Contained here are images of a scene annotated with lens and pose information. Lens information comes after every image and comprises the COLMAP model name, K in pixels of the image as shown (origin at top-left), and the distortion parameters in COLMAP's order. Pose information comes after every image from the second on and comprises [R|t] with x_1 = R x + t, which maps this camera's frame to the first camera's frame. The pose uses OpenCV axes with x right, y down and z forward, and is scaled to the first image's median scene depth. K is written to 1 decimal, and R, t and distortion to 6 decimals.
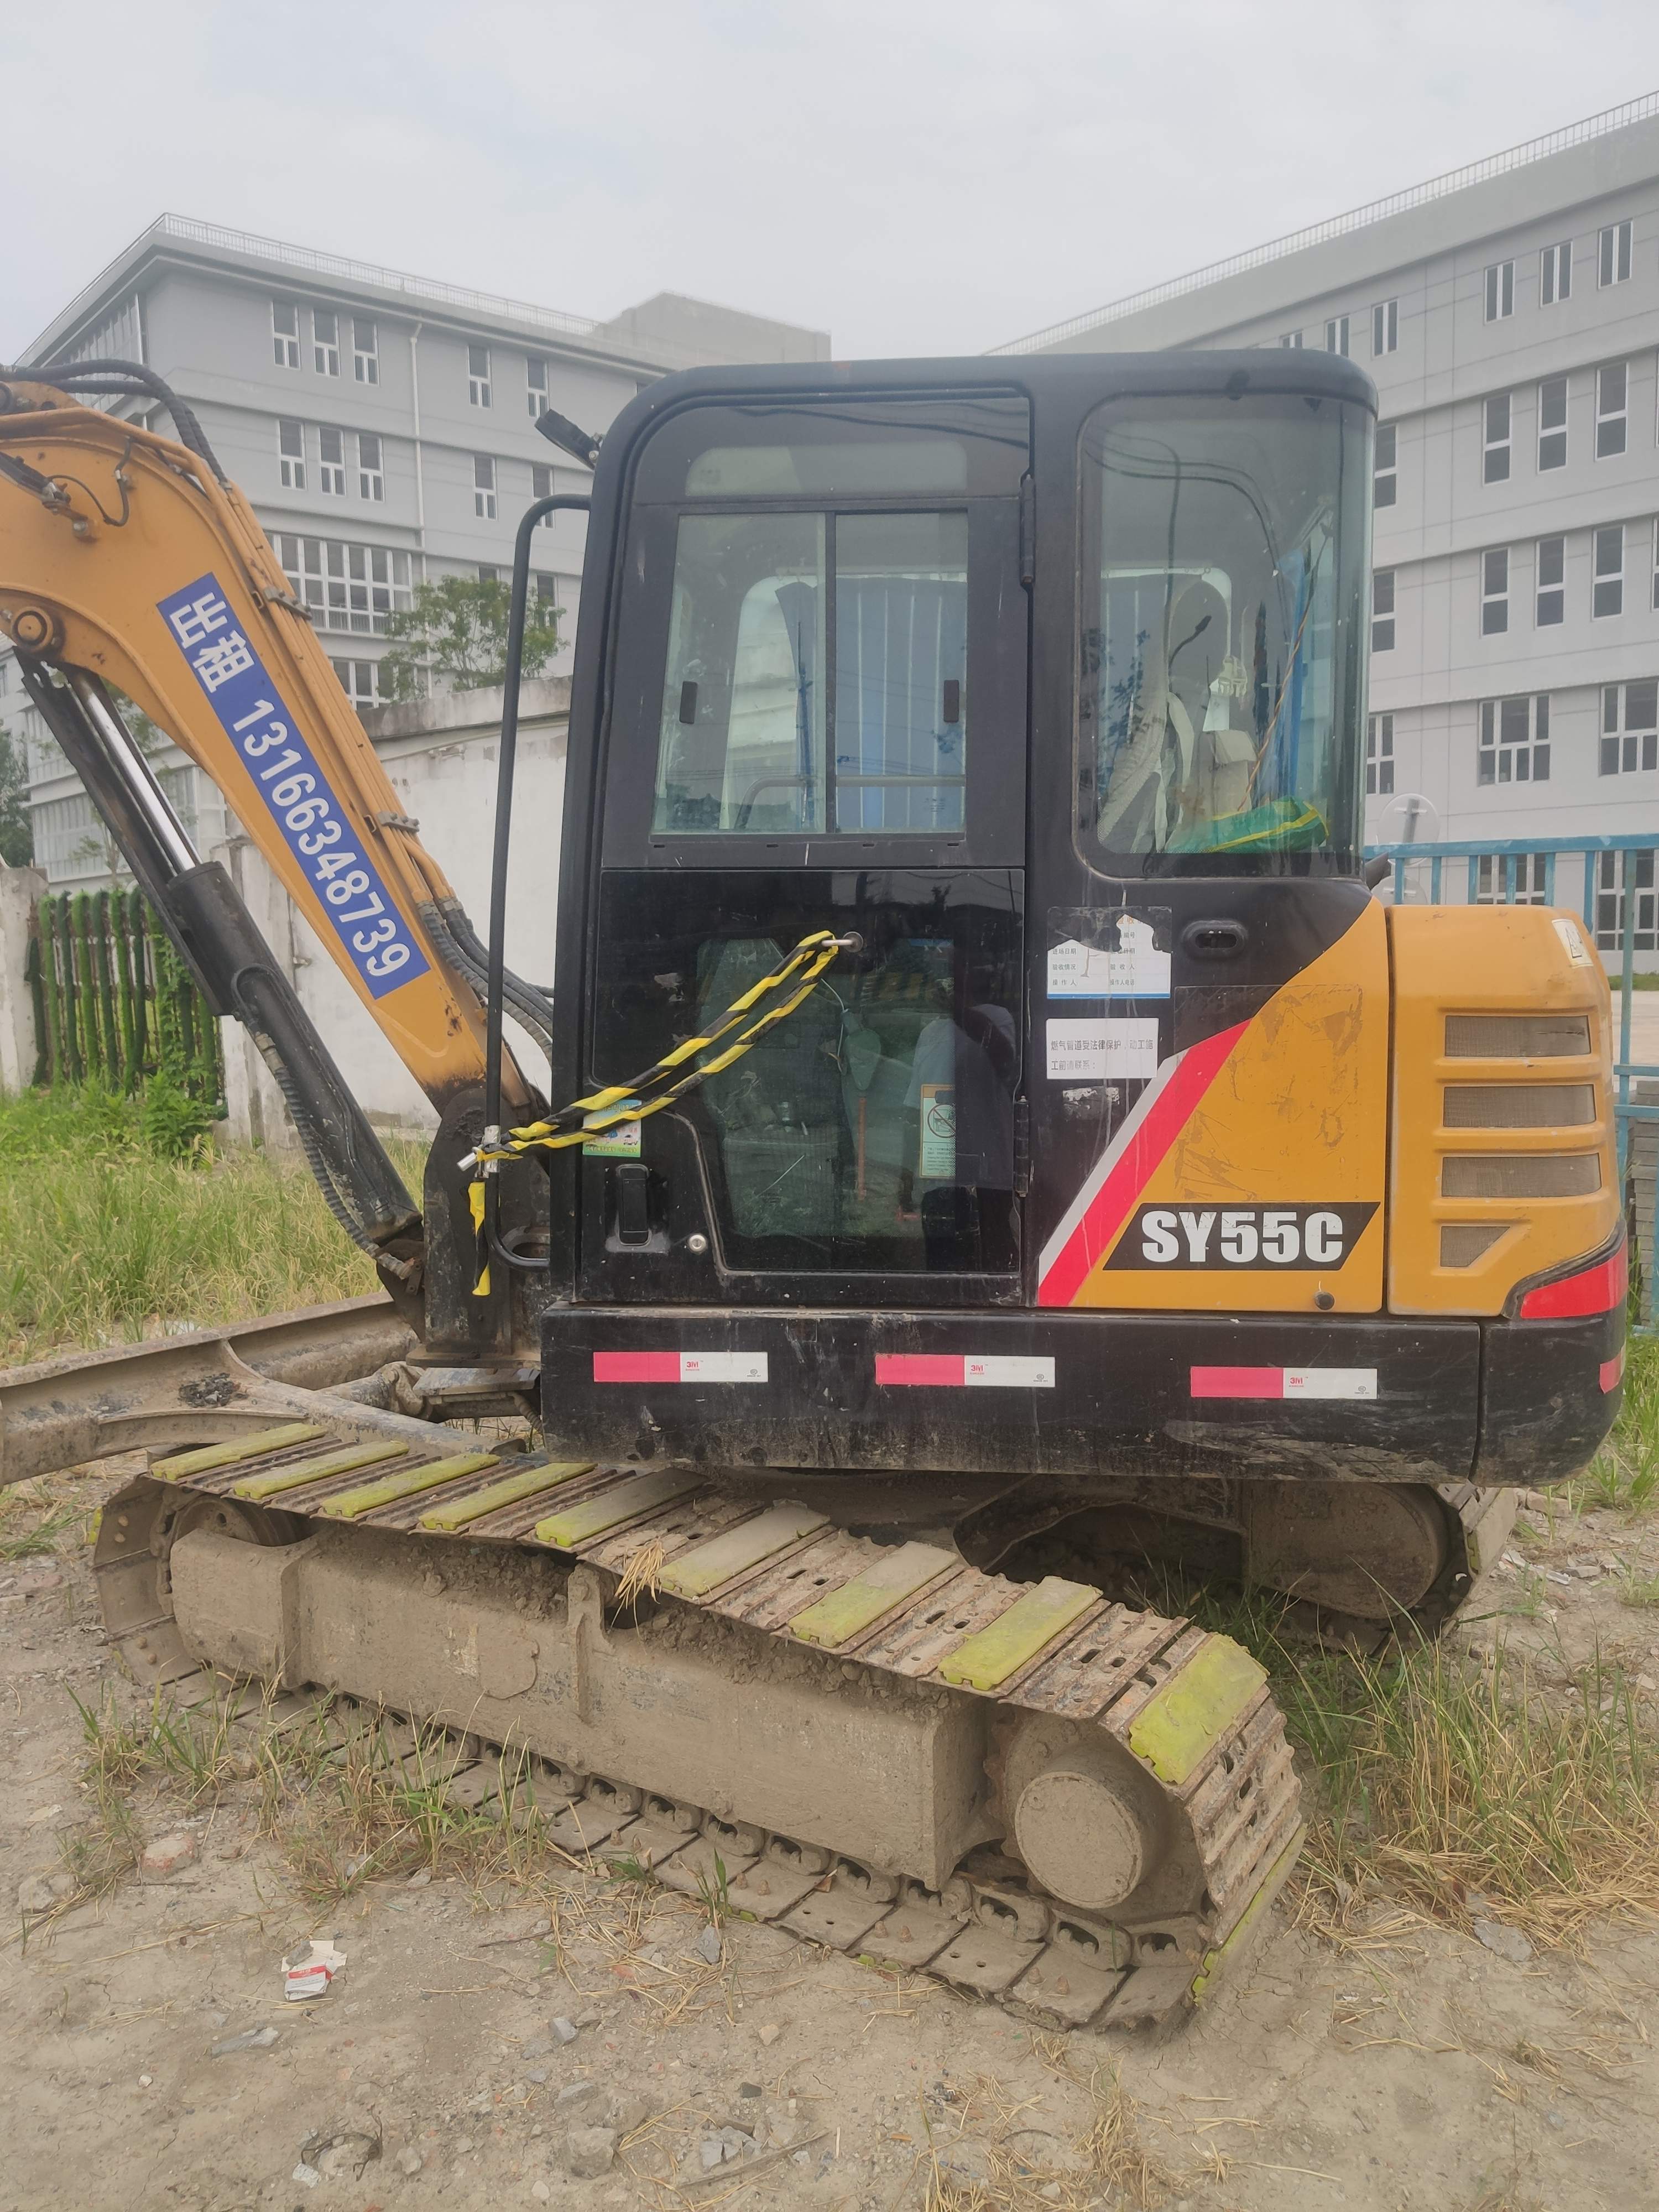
lens RADIAL K [[1709.1, 0, 829.5], [0, 1709.1, 1106.0], [0, 0, 1]] dist [-0.002582, 0.001556]
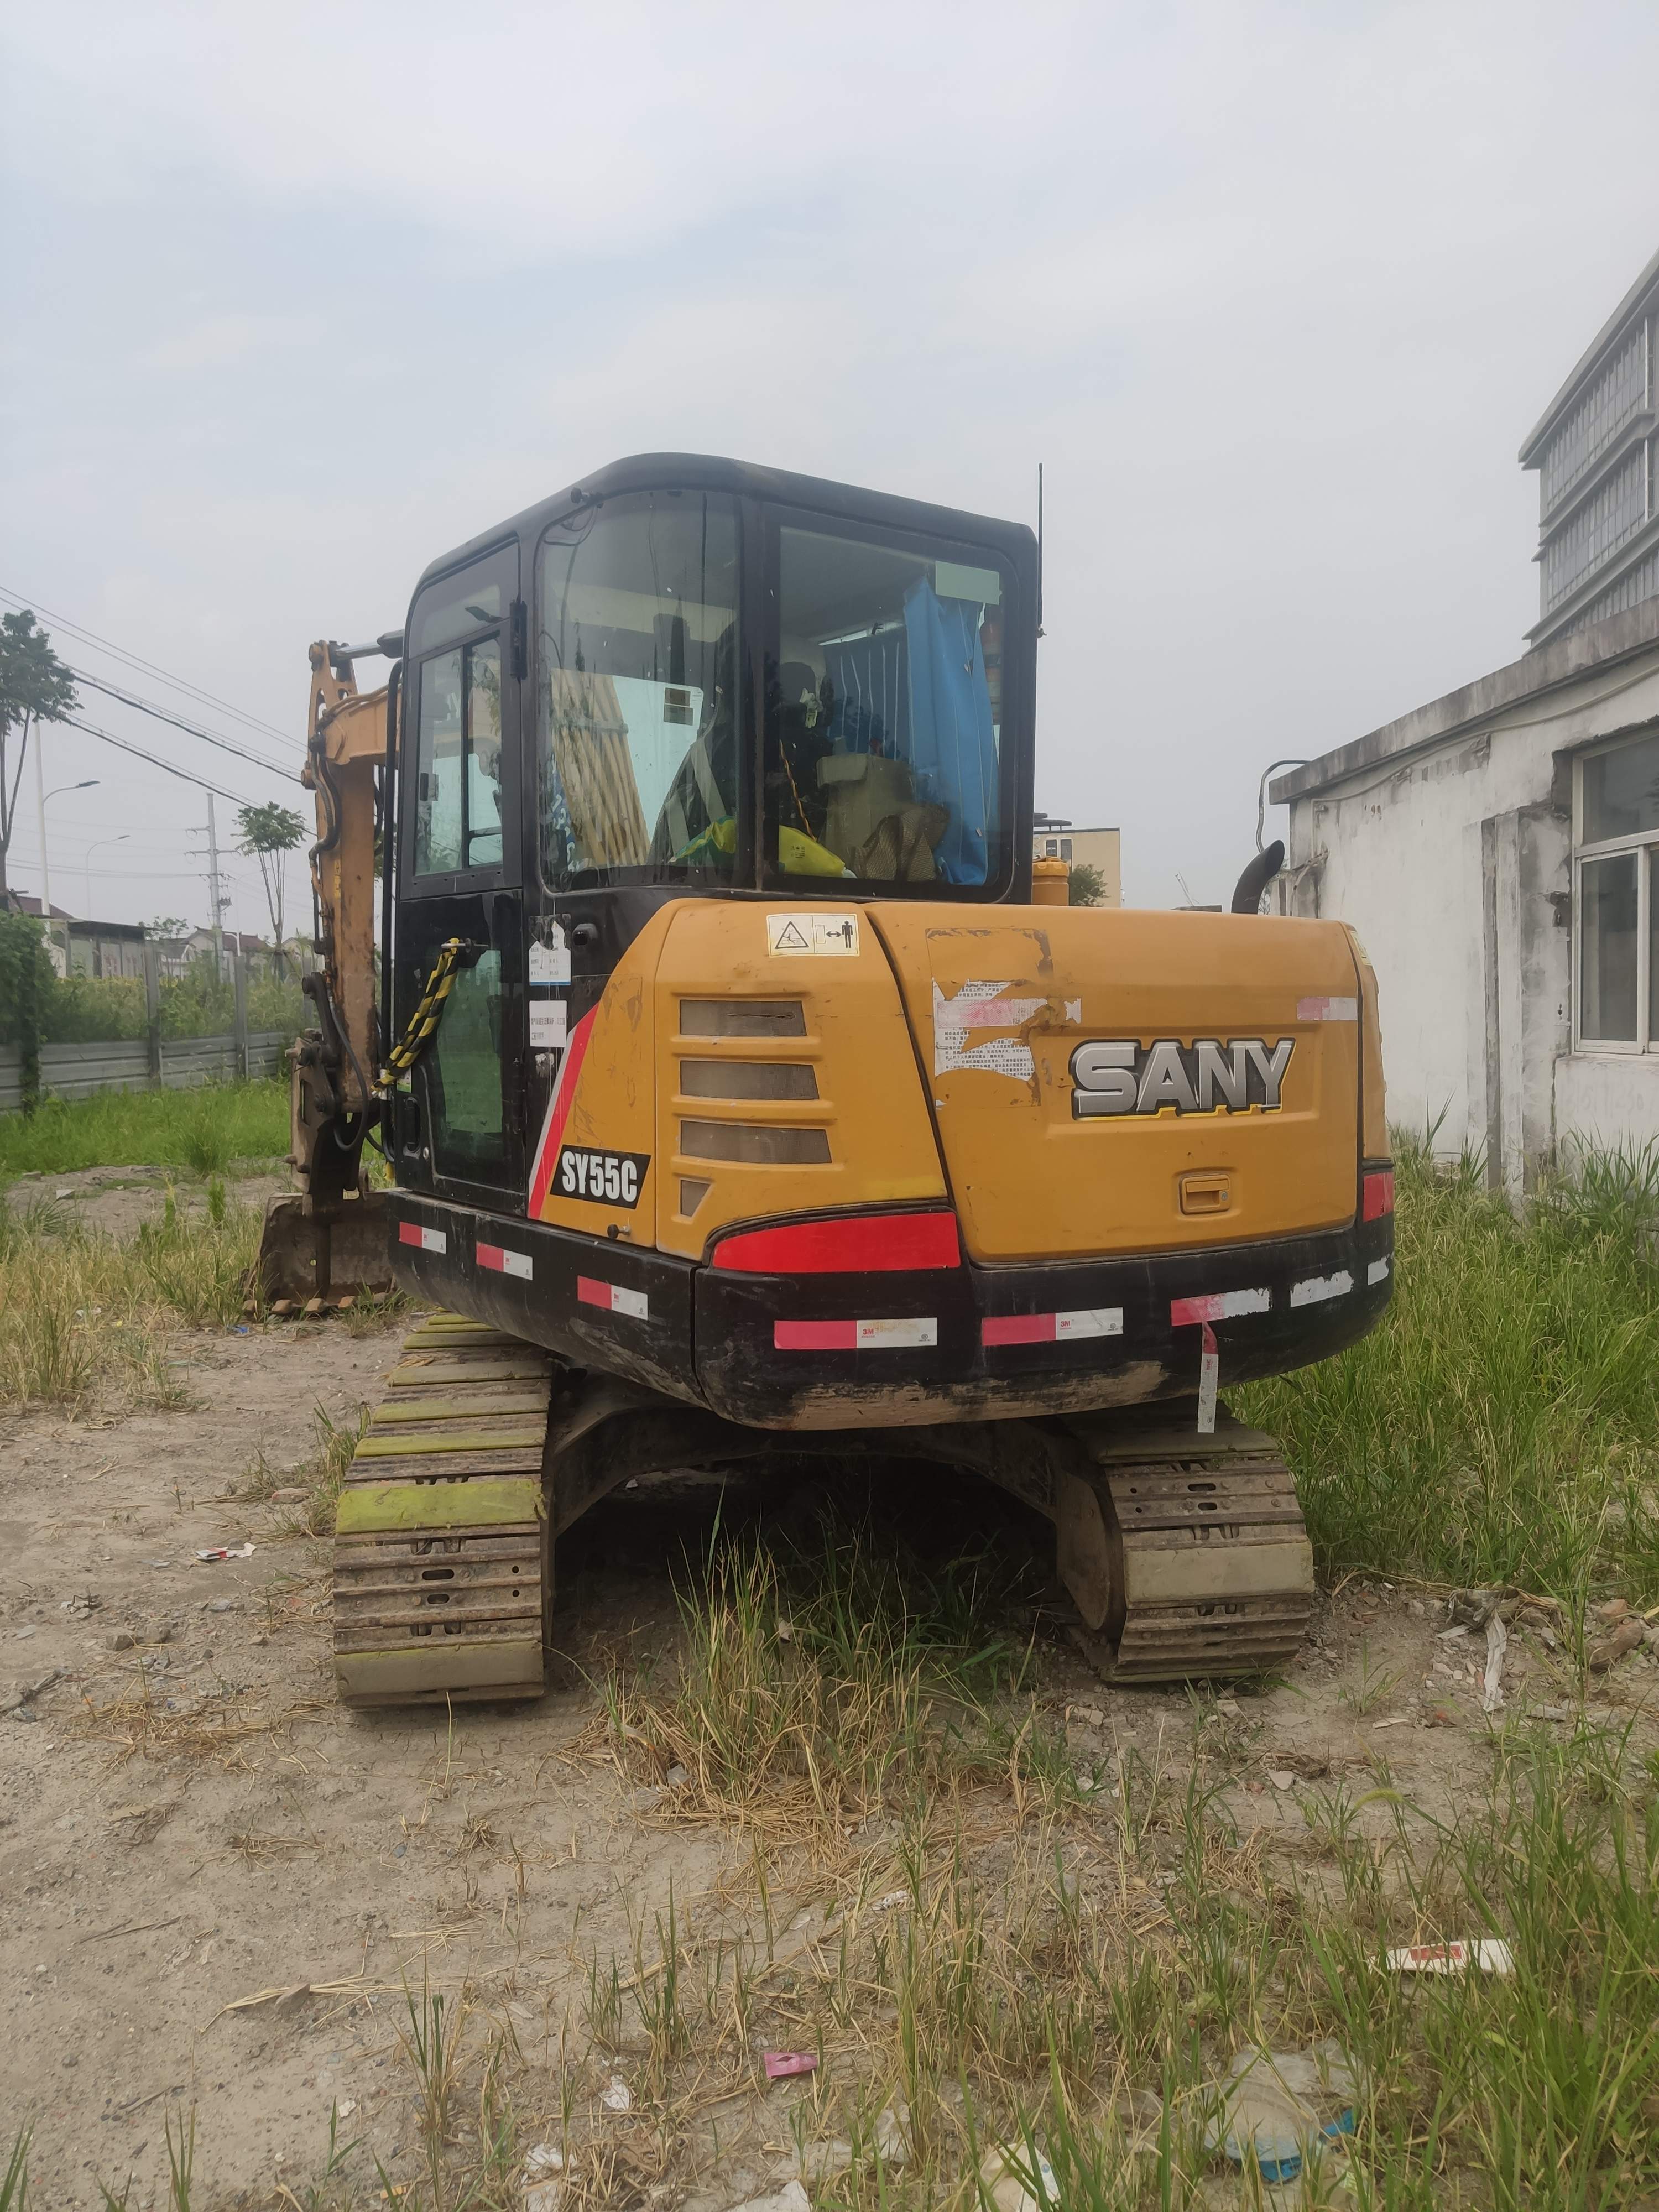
lens RADIAL K [[1676.8, 0, 827.8], [0, 1676.8, 1113.9], [0, 0, 1]] dist [0.056439, -0.093371]
pose [[0.660444, 0.056415, -0.748753, 1.273301], [-0.065490, 0.997701, 0.017407, -0.001080], [0.748014, 0.037540, 0.662621, 0.311474]]
